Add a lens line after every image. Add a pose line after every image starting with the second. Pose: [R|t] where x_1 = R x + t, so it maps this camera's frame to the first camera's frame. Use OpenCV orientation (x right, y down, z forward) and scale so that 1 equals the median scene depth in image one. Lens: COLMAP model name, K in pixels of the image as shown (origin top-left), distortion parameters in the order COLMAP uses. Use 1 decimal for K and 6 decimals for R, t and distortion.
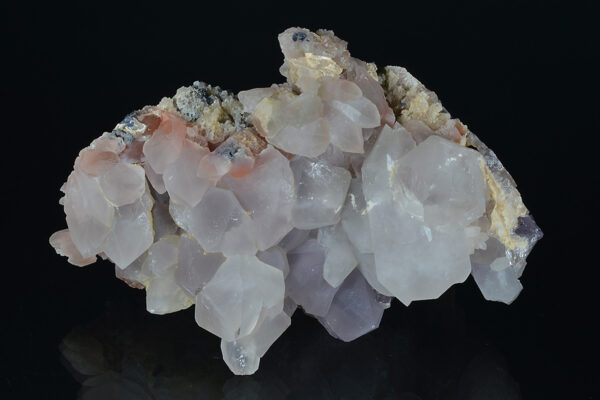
lens RADIAL K [[1561.2, 0, 300.0], [0, 1561.2, 200.0], [0, 0, 1]] dist [0.086170, 0.157644]
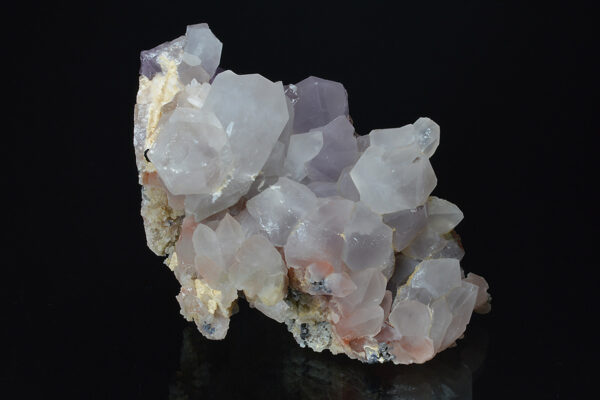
lens RADIAL K [[1561.2, 0, 300.0], [0, 1561.2, 200.0], [0, 0, 1]] dist [0.086170, 0.157644]
pose [[-0.784688, -0.607335, -0.124131, 0.143602], [0.615885, -0.786555, -0.044916, 0.059151], [-0.070357, -0.111696, 0.991249, -0.105270]]
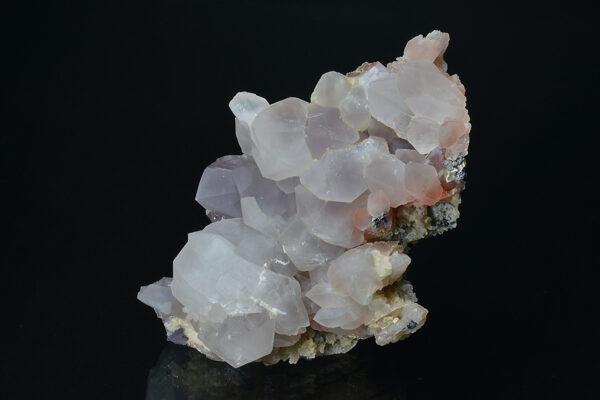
lens RADIAL K [[1561.2, 0, 300.0], [0, 1561.2, 200.0], [0, 0, 1]] dist [0.086170, 0.157644]
pose [[-0.642776, 0.680197, 0.352379, -0.429120], [-0.730164, -0.683144, -0.013222, 0.038410], [0.231732, -0.265794, 0.935764, -0.105556]]
